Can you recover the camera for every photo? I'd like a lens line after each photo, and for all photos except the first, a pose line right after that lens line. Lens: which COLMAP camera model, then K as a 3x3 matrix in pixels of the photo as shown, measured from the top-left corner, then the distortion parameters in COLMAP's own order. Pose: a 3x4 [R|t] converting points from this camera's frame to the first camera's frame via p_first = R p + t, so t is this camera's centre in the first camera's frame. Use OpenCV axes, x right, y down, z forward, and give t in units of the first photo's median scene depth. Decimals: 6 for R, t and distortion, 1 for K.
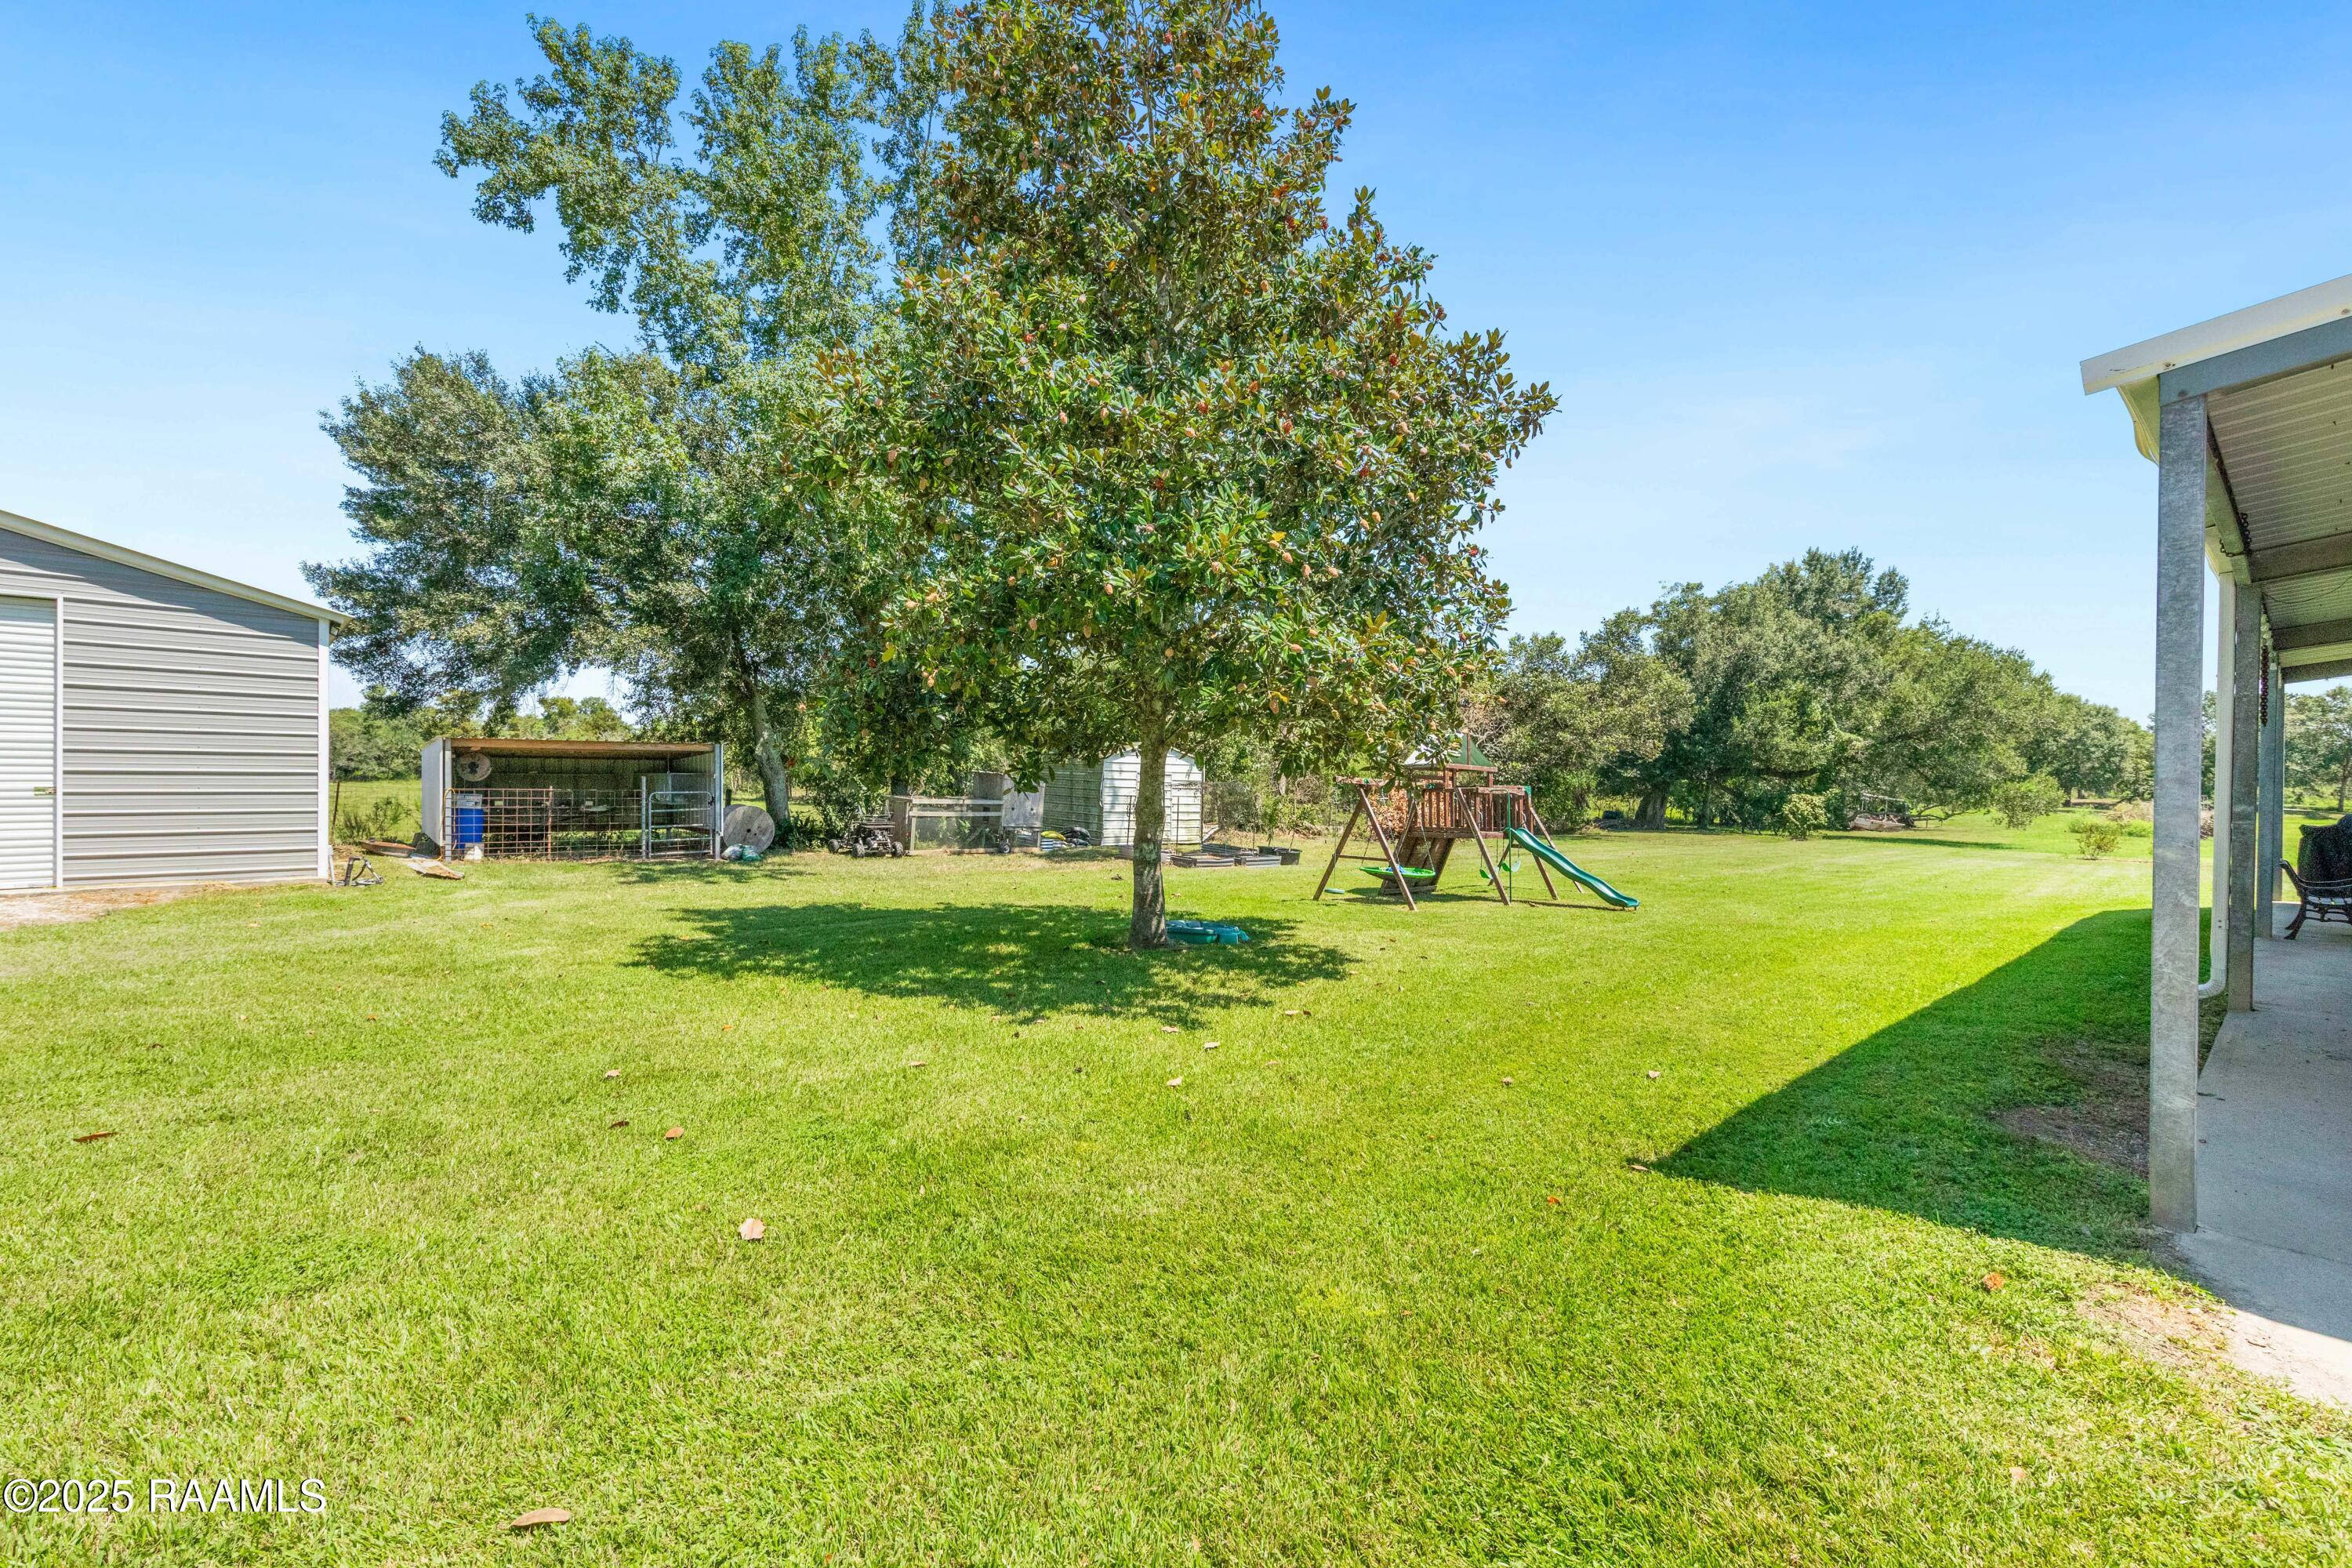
lens RADIAL K [[967.9, 0, 1171.6], [0, 967.9, 788.4], [0, 0, 1]] dist [0.002884, -0.001101]
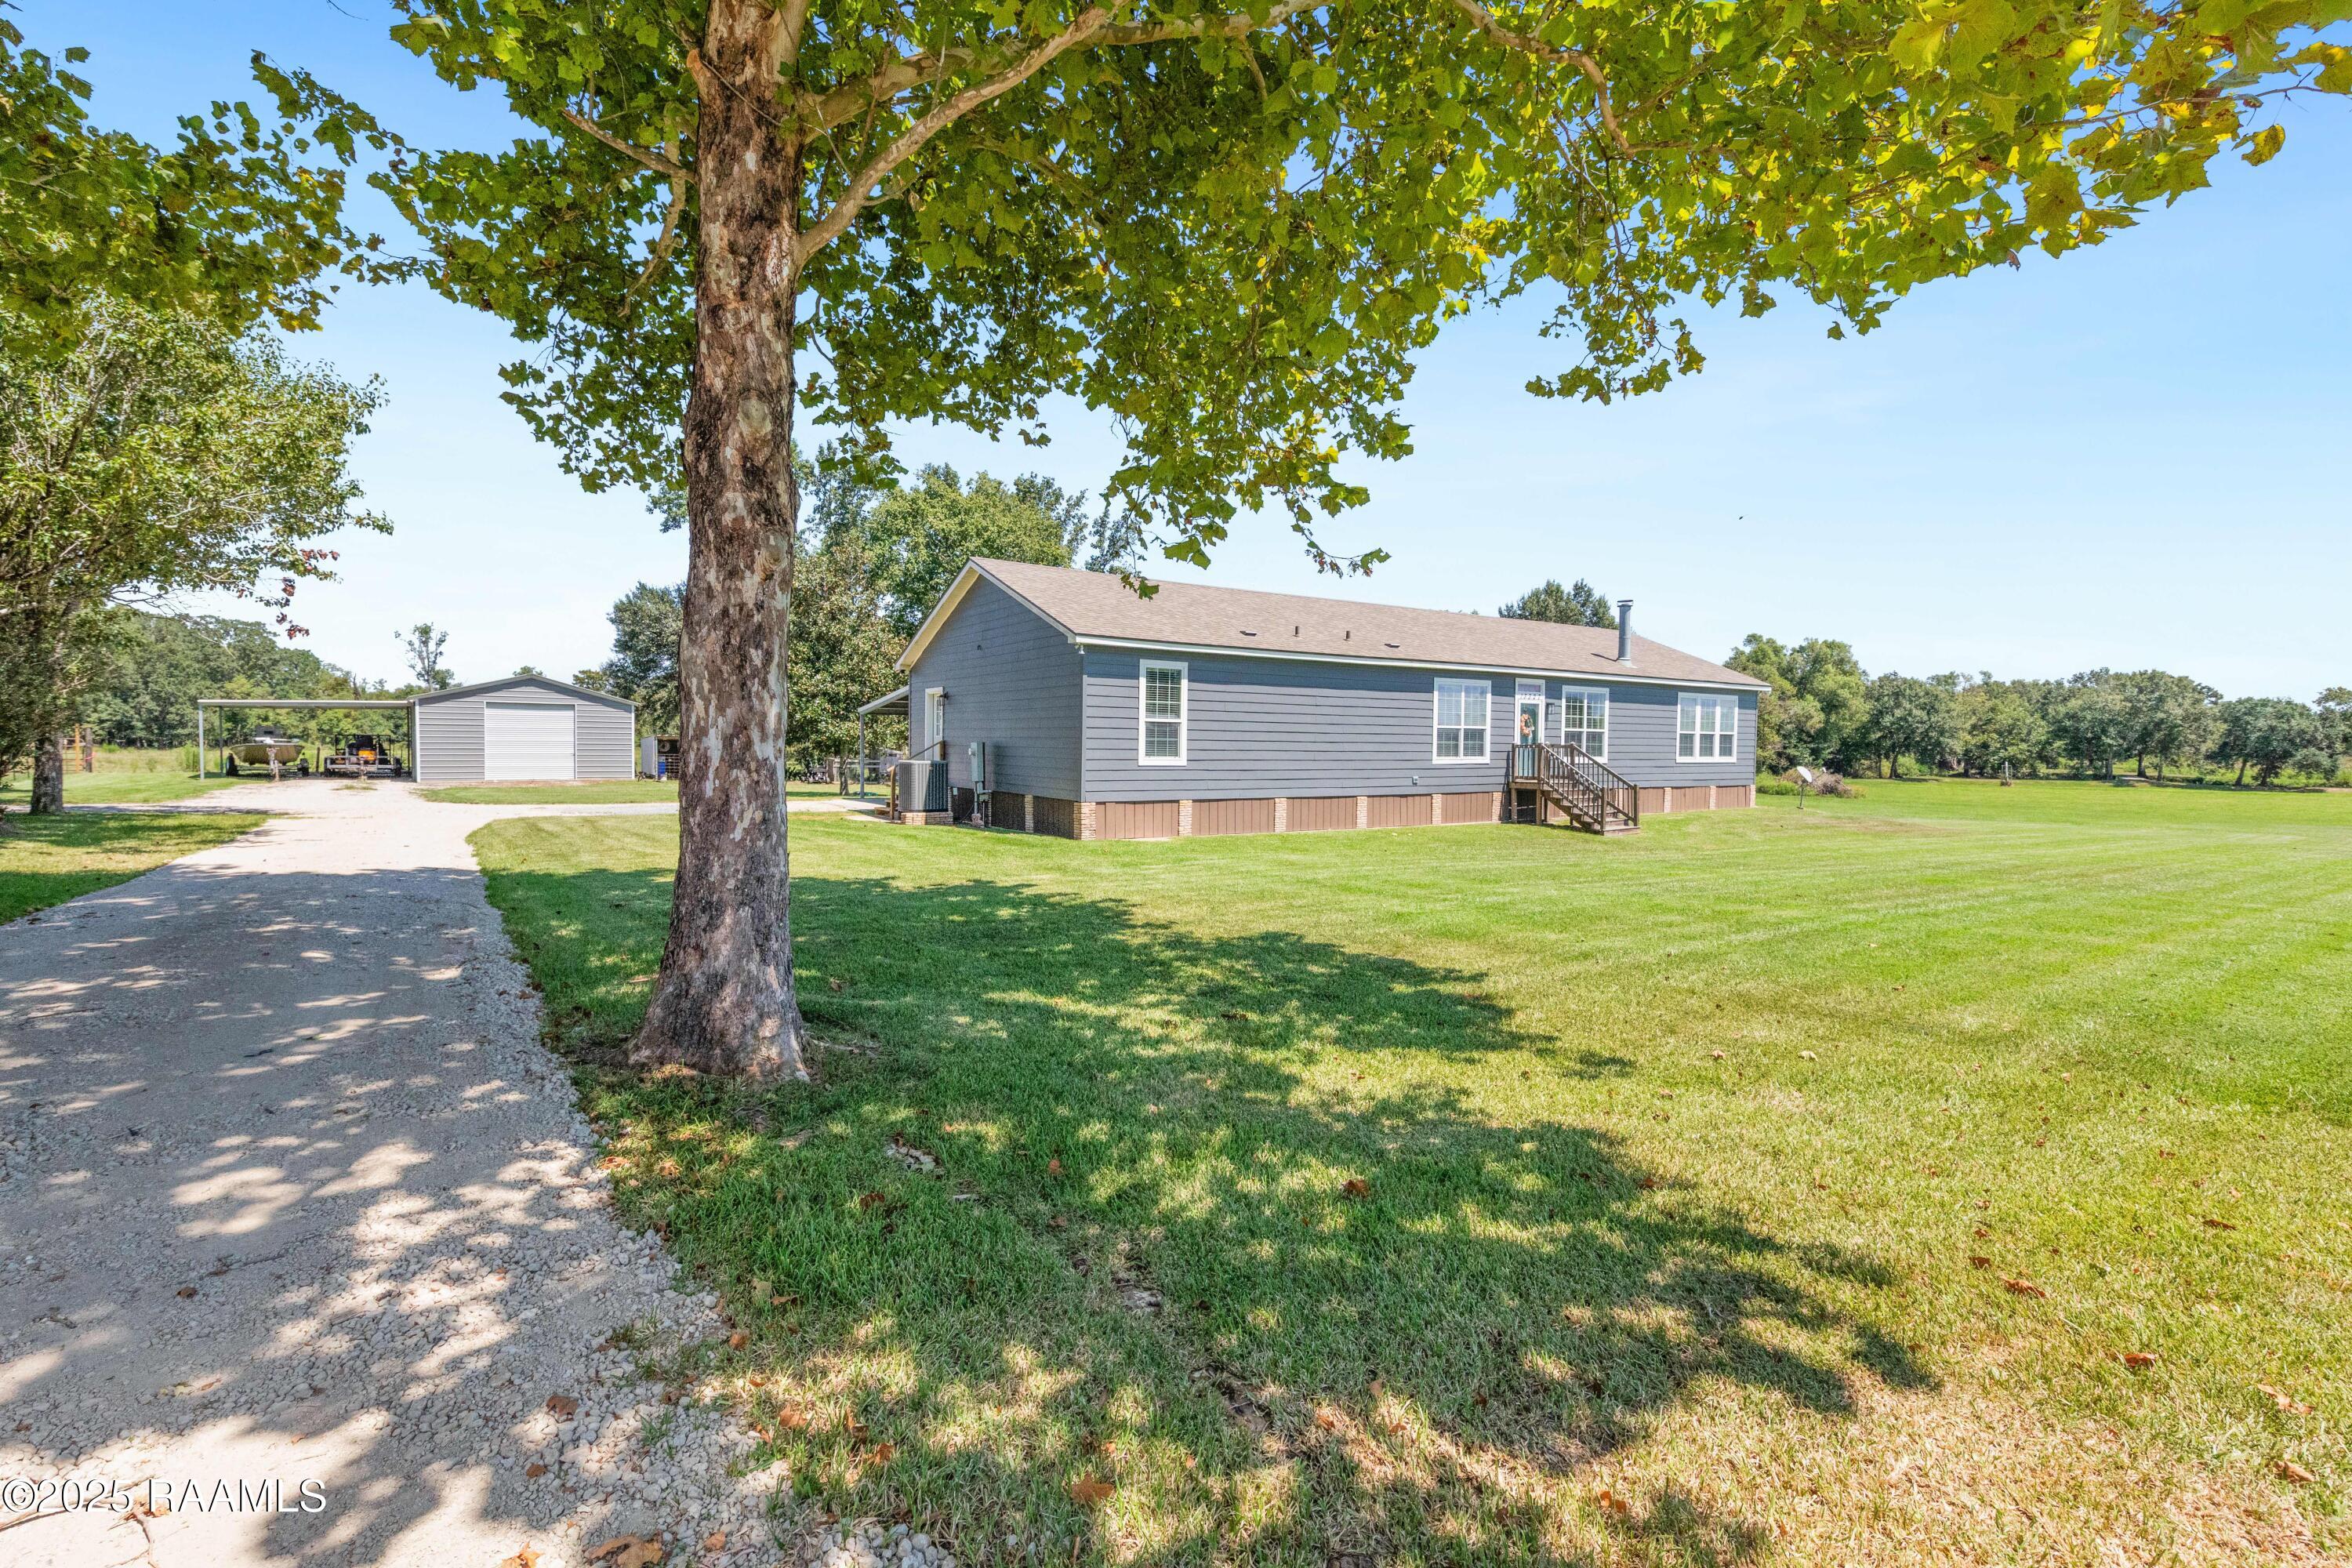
lens RADIAL K [[1043.7, 0, 1173.9], [0, 1043.7, 780.3], [0, 0, 1]] dist [0.000346, 0.000251]
pose [[0.993262, 0.004589, -0.115801, 0.855250], [-0.002217, 0.999785, 0.020601, 0.007029], [0.115870, -0.020205, 0.993059, -1.434771]]
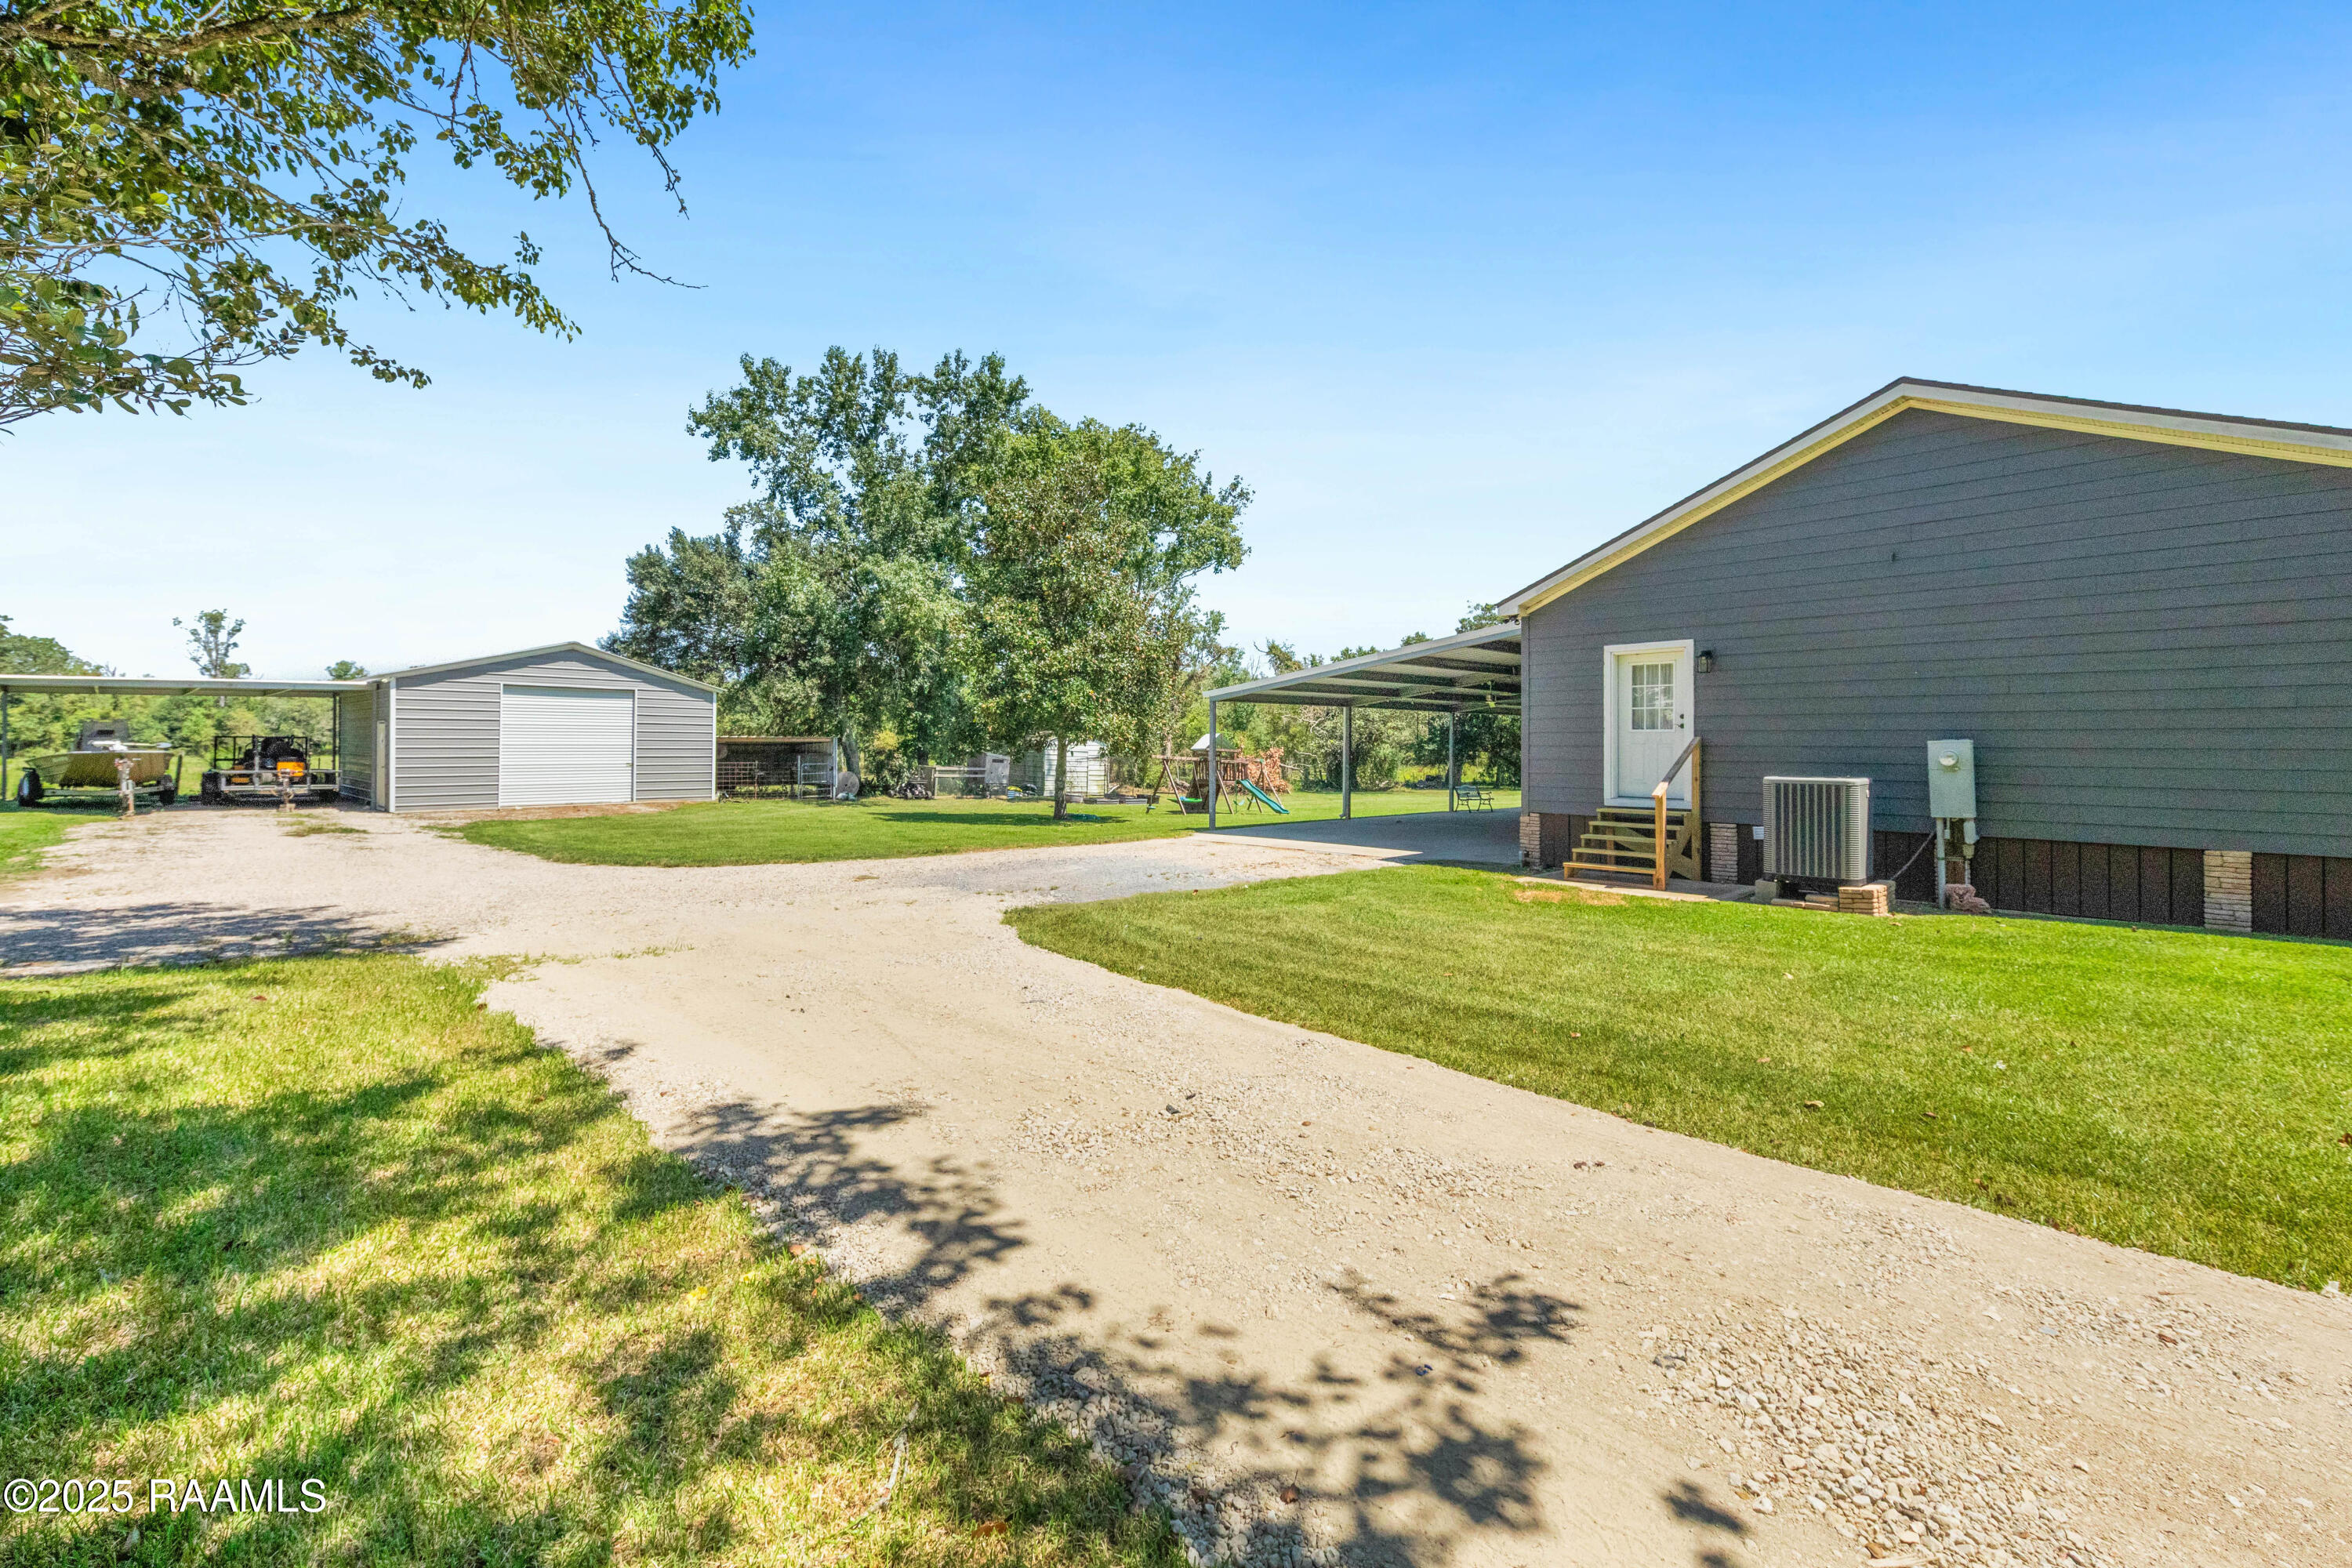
lens RADIAL K [[967.9, 0, 1177.9], [0, 967.9, 749.7], [0, 0, 1]] dist [0.002884, -0.001101]
pose [[0.997878, -0.005238, 0.064898, 0.062057], [0.005844, 0.999941, -0.009158, -0.002269], [-0.064846, 0.009518, 0.997850, -0.840441]]
